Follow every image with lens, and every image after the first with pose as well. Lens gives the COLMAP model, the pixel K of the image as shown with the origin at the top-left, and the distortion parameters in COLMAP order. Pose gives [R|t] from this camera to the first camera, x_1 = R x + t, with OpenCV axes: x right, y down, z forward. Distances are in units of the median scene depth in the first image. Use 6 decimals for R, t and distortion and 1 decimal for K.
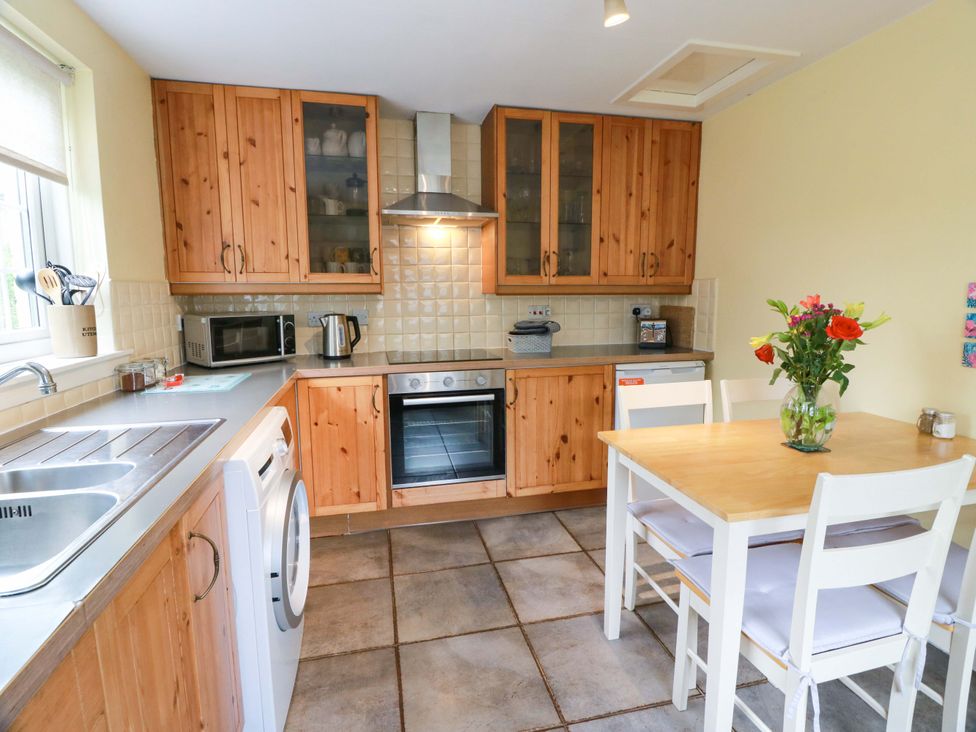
lens RADIAL K [[507.8, 0, 491.7], [0, 507.8, 359.4], [0, 0, 1]] dist [0.000214, -0.013714]
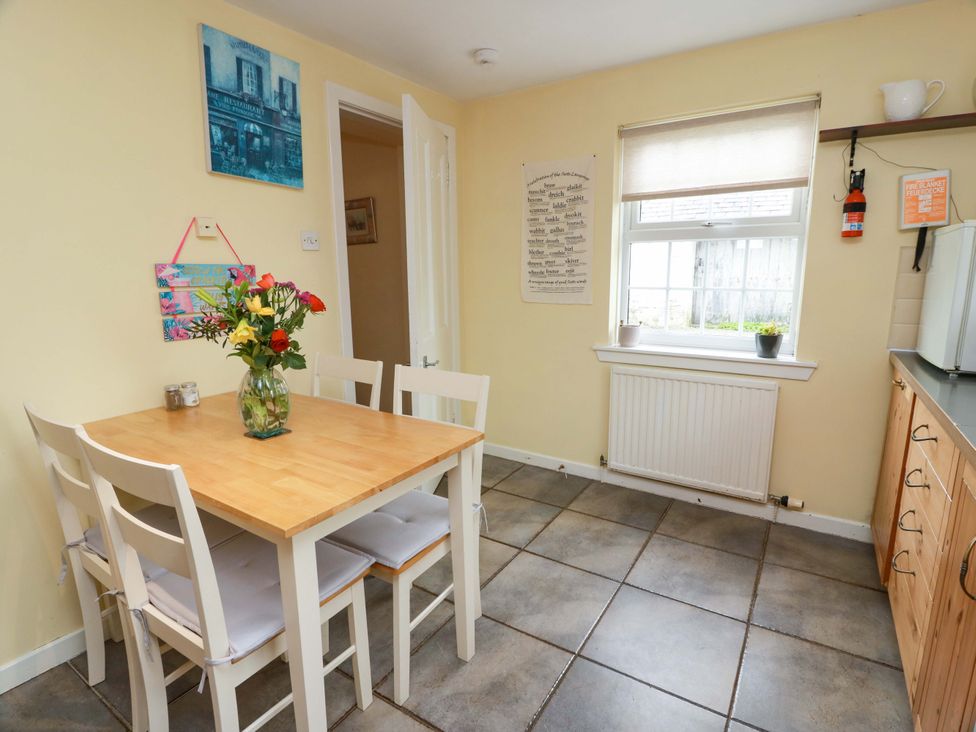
lens RADIAL K [[503.7, 0, 488.6], [0, 503.7, 360.6], [0, 0, 1]] dist [-0.003785, -0.011371]
pose [[-0.691700, -0.115384, 0.712908, -0.213504], [0.109374, 0.959031, 0.261338, -0.102655], [-0.713855, 0.258741, -0.650742, 0.814574]]
